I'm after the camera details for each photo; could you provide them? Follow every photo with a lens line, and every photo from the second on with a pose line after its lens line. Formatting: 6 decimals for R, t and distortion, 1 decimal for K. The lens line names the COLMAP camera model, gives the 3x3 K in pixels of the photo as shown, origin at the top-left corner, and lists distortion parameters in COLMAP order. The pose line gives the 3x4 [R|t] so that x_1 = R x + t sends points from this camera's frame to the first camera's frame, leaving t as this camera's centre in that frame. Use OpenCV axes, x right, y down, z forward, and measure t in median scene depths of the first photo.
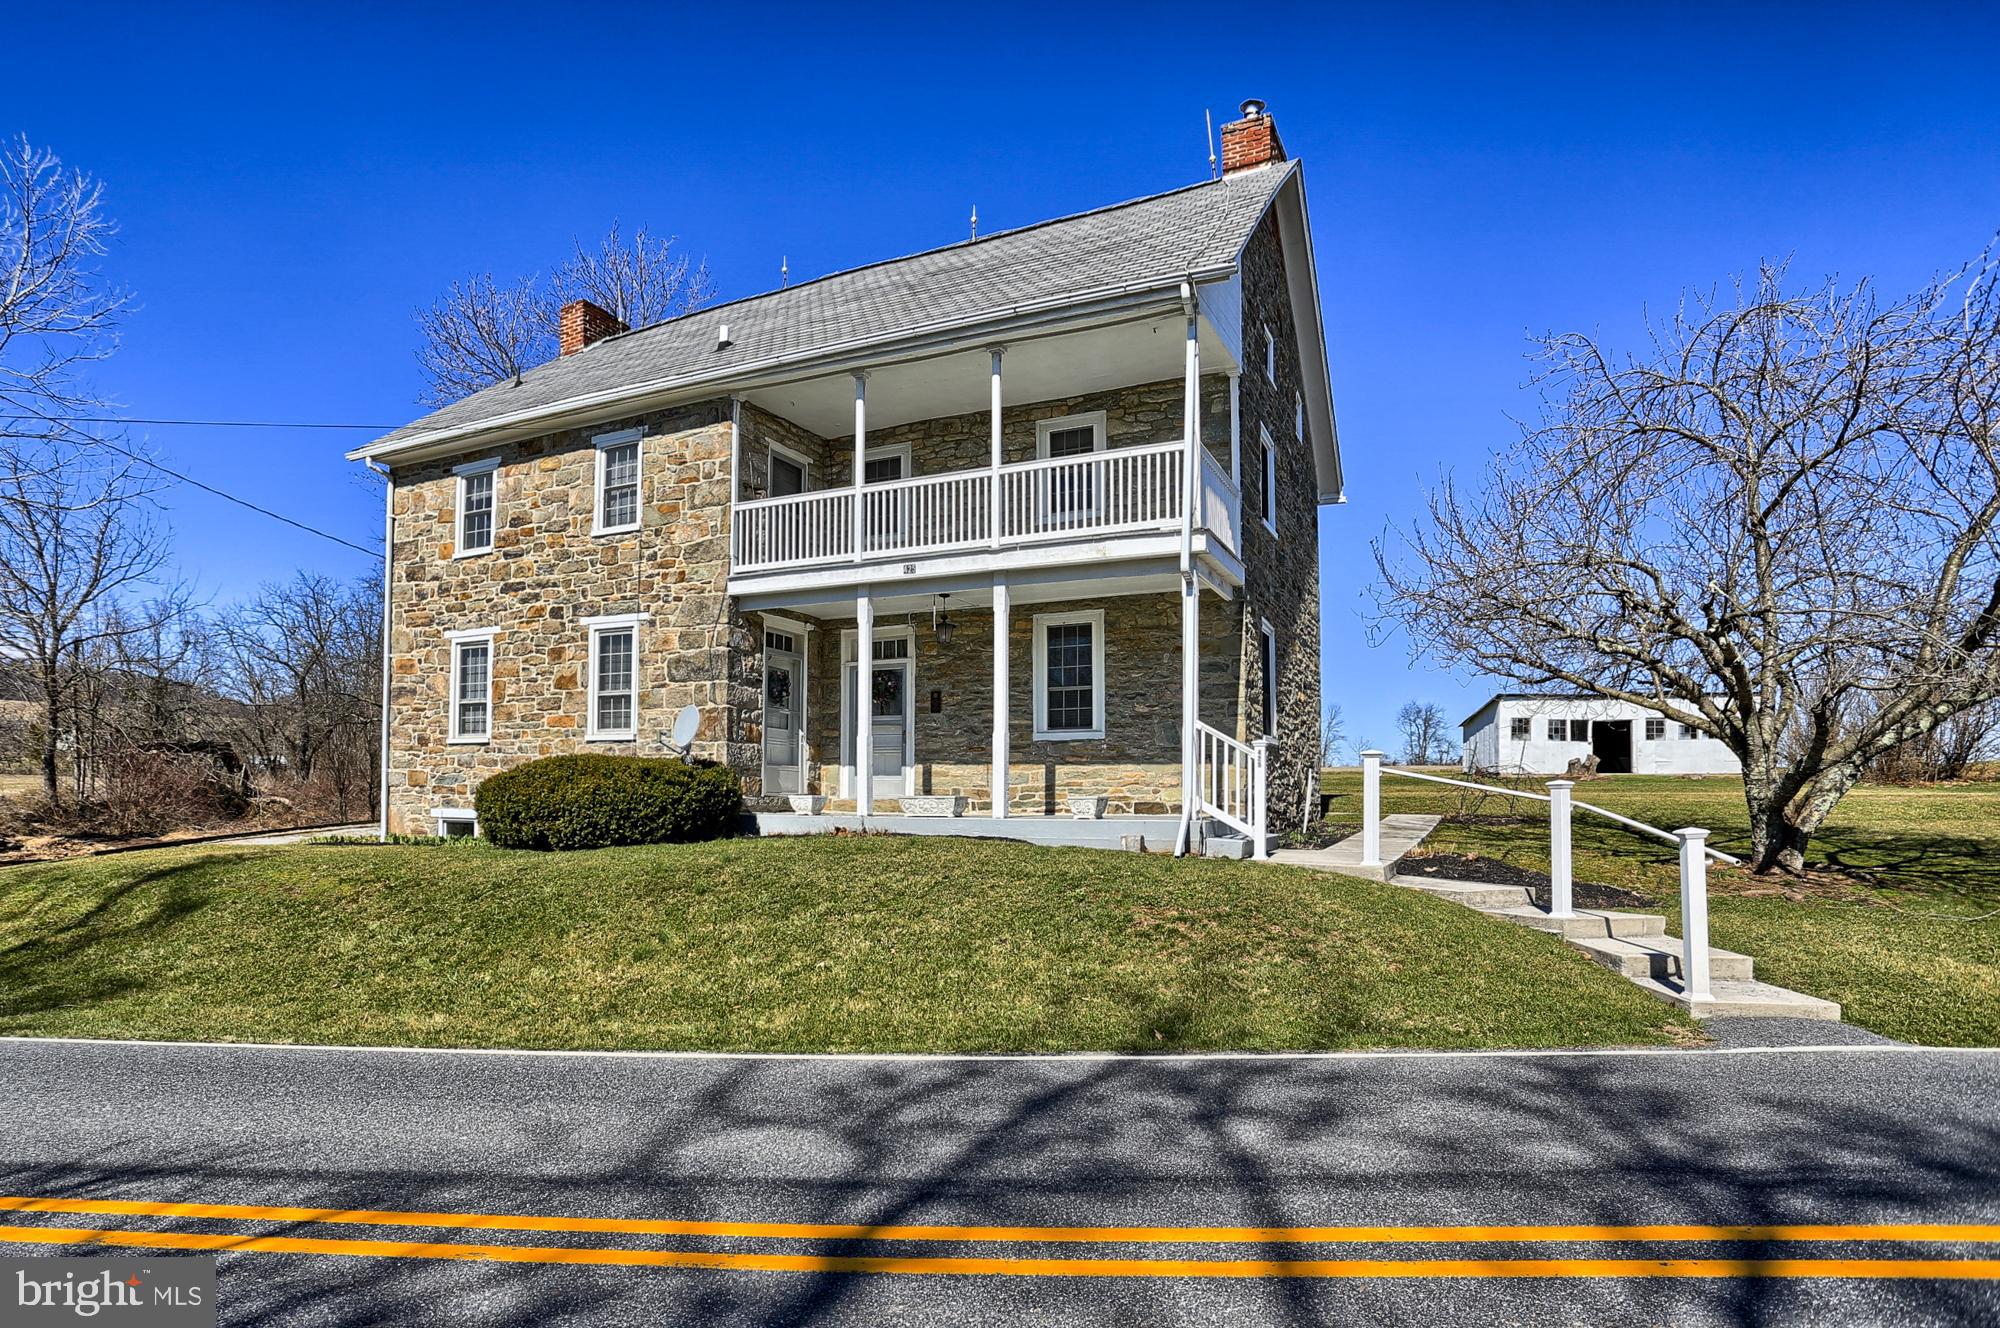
lens RADIAL K [[1072.6, 0, 929.7], [0, 1072.6, 750.7], [0, 0, 1]] dist [-0.047322, 0.001421]
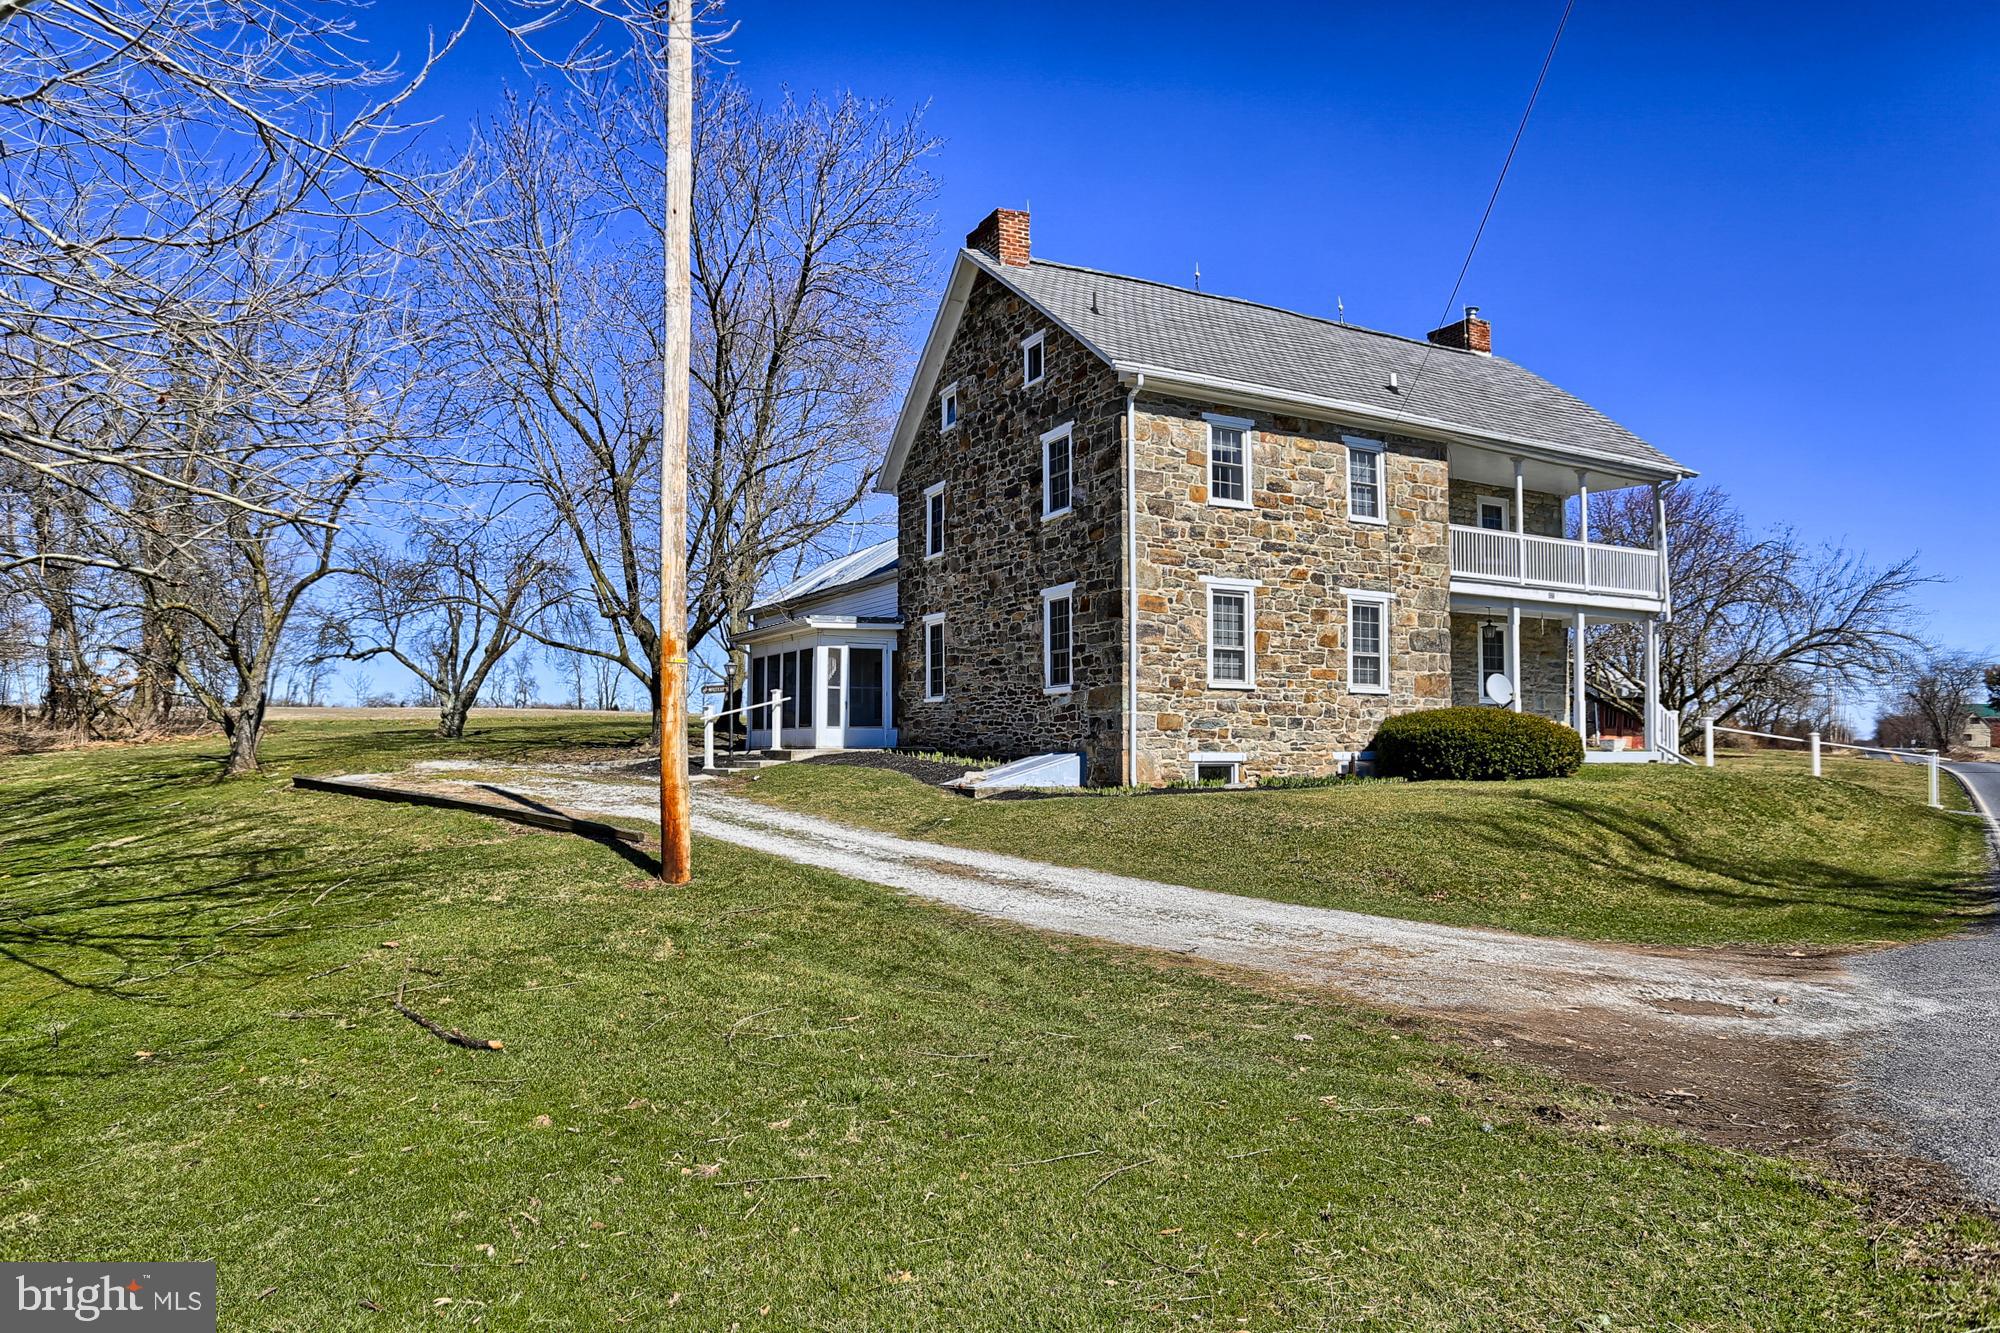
lens RADIAL K [[1217.3, 0, 1000.0], [0, 1217.3, 666.5], [0, 0, 1]] dist [-0.005272, -0.000121]
pose [[0.559687, 0.050075, 0.827190, -1.650626], [-0.032685, 0.998730, -0.038344, 0.025801], [-0.828059, -0.005576, 0.560613, 0.563443]]
